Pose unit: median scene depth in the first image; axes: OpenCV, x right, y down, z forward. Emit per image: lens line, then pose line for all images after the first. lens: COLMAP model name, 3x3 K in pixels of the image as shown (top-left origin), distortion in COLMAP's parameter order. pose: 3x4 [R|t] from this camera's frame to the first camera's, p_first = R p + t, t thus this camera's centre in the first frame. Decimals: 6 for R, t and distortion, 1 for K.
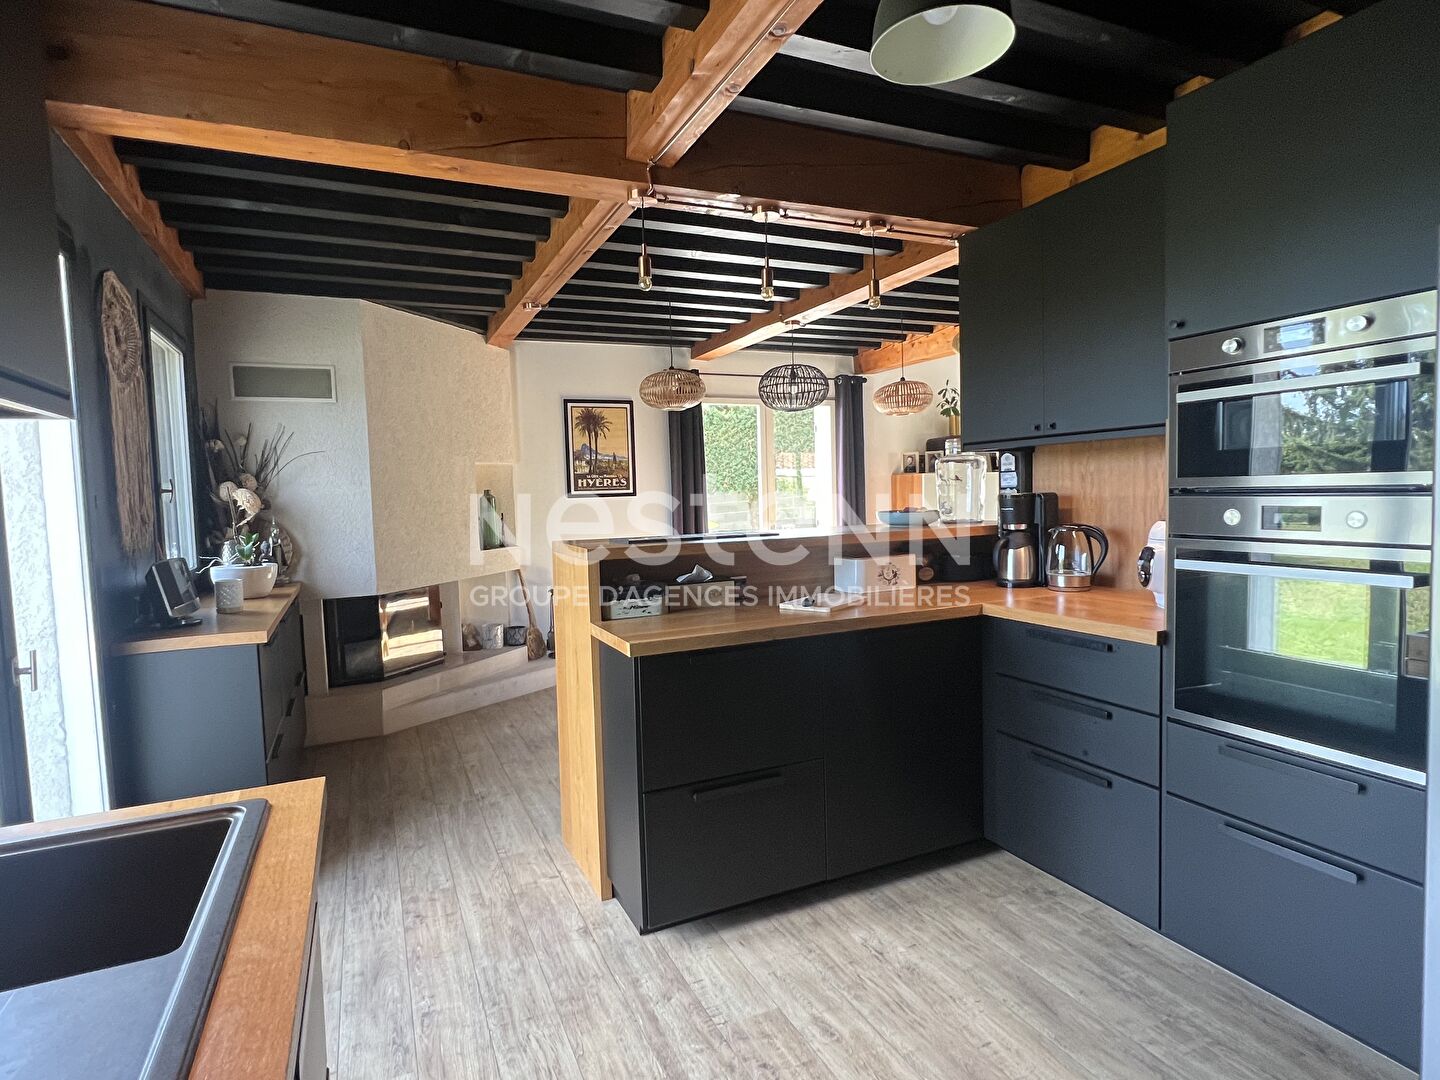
lens RADIAL K [[766.8, 0, 720.0], [0, 766.8, 540.0], [0, 0, 1]] dist [0.000987, -0.000272]
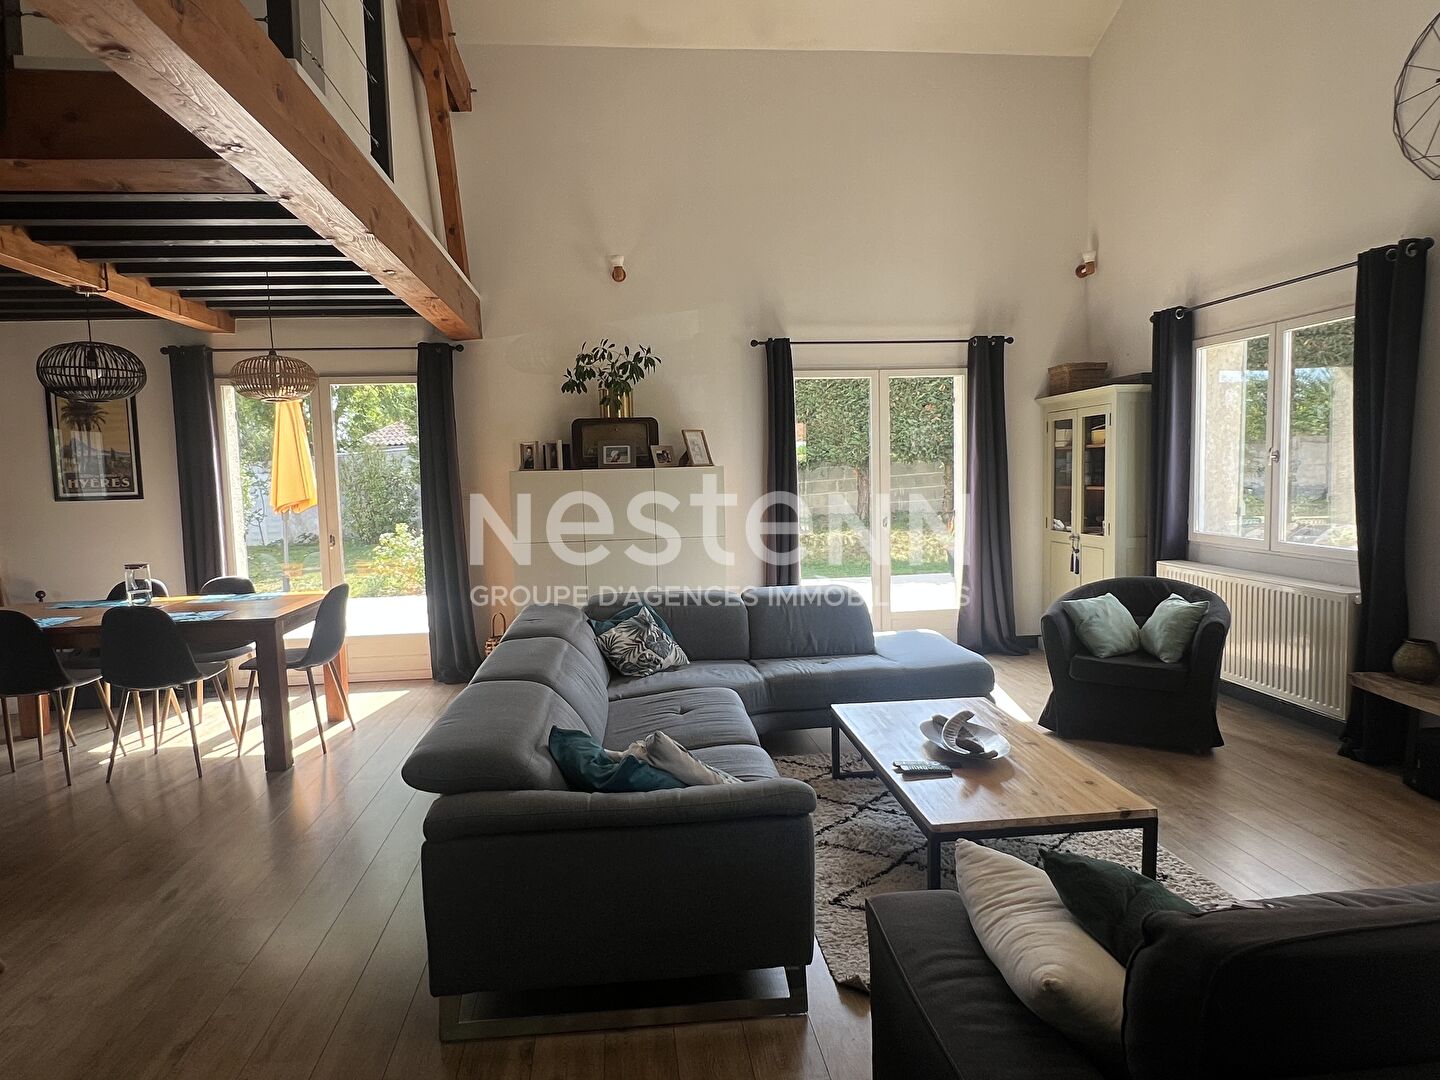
lens RADIAL K [[862.0, 0, 720.0], [0, 862.0, 540.0], [0, 0, 1]] dist [0.004096, 0.000822]
pose [[0.951324, 0.028222, -0.306896, 0.814933], [-0.020504, 0.999388, 0.028345, -0.053156], [0.307508, -0.020673, 0.951321, 0.293667]]
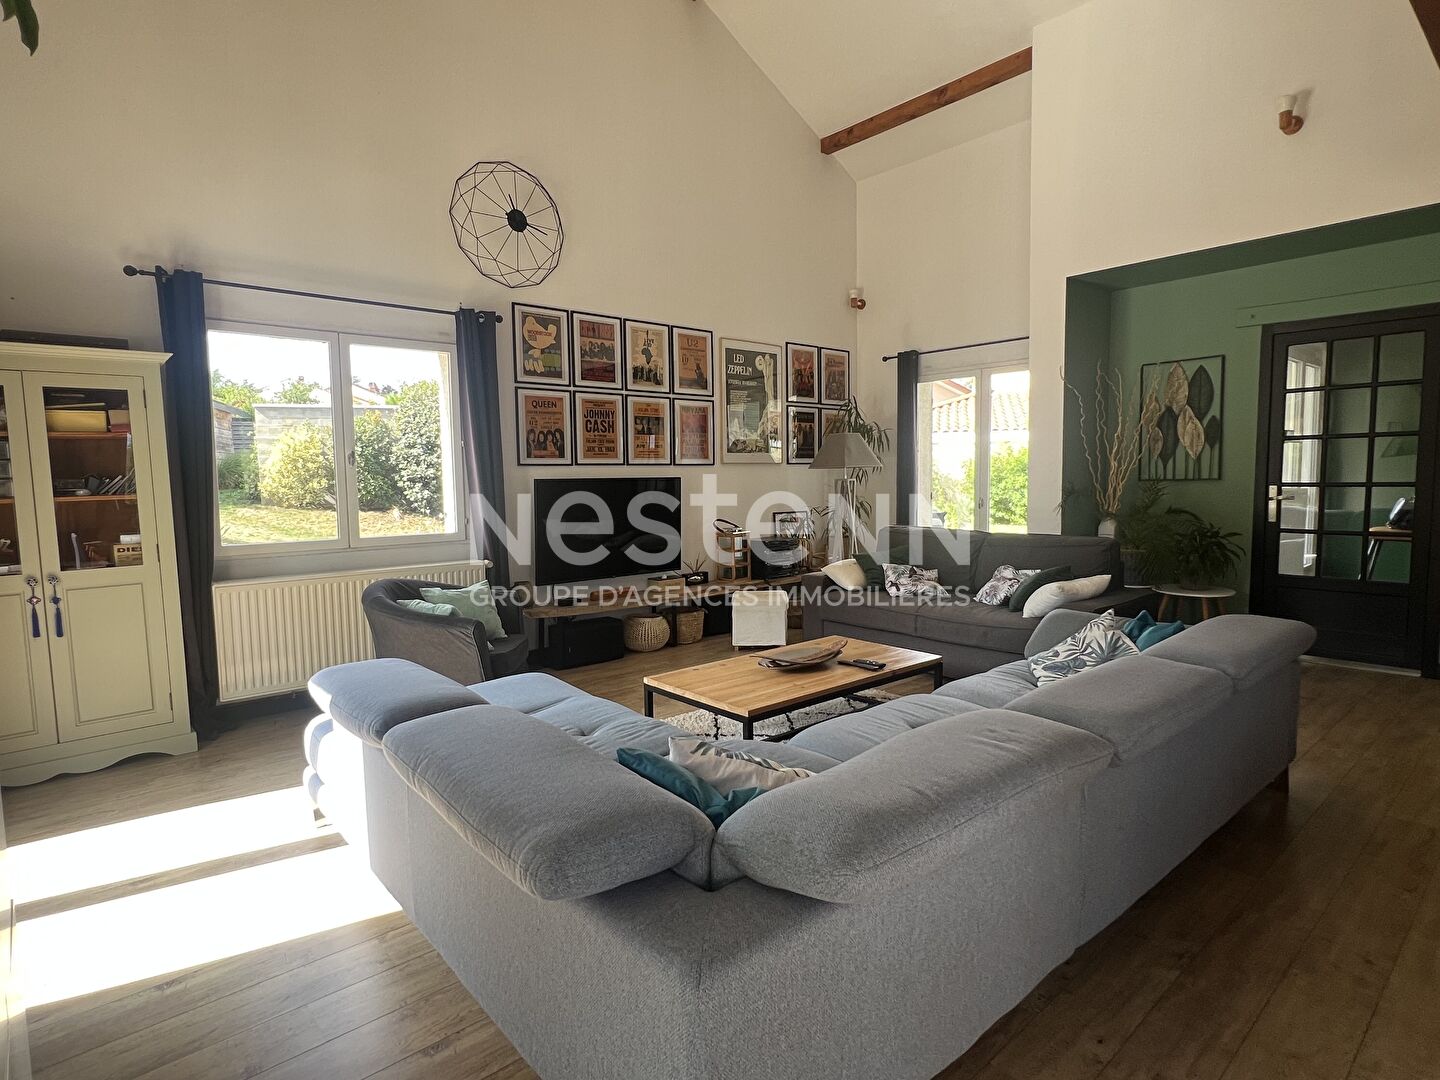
lens RADIAL K [[766.8, 0, 720.0], [0, 766.8, 540.0], [0, 0, 1]] dist [0.000987, -0.000272]
pose [[-0.286189, -0.040843, 0.957302, 0.217579], [0.090560, 0.993466, 0.069459, -0.058725], [-0.953884, 0.106572, -0.280620, 1.089253]]
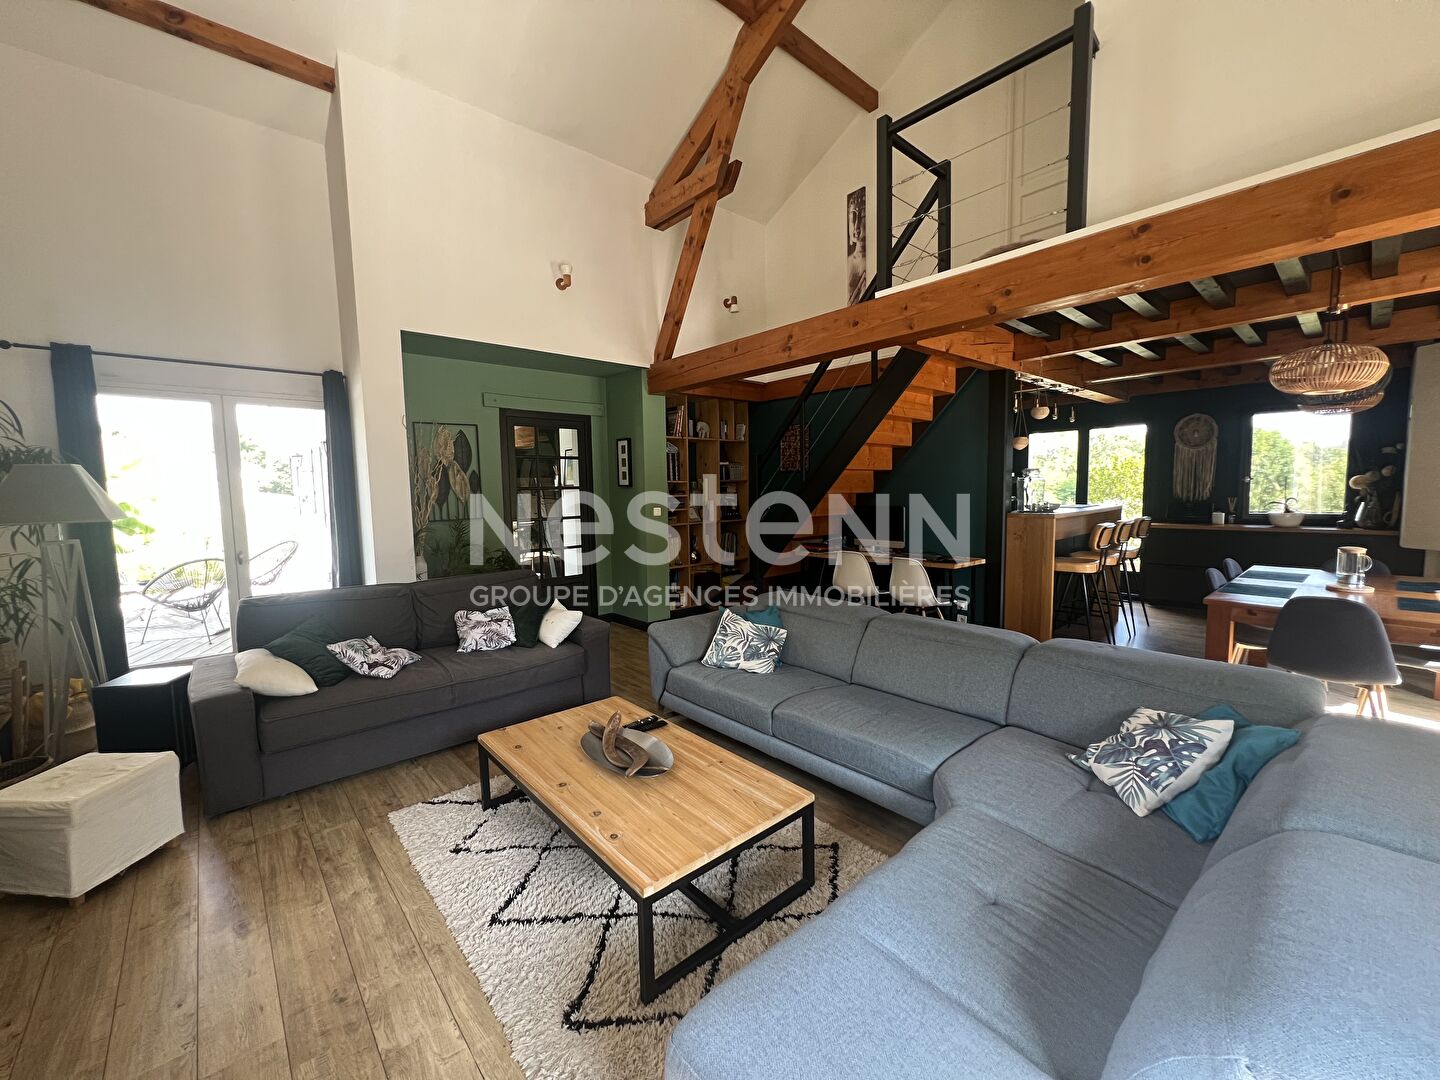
lens RADIAL K [[573.9, 0, 720.0], [0, 573.9, 540.0], [0, 0, 1]] dist [-0.006788, -0.000234]
pose [[-0.957200, 0.072666, -0.280157, 0.833676], [0.027733, 0.986543, 0.161133, -0.116203], [0.288096, 0.146467, -0.946334, 1.227933]]
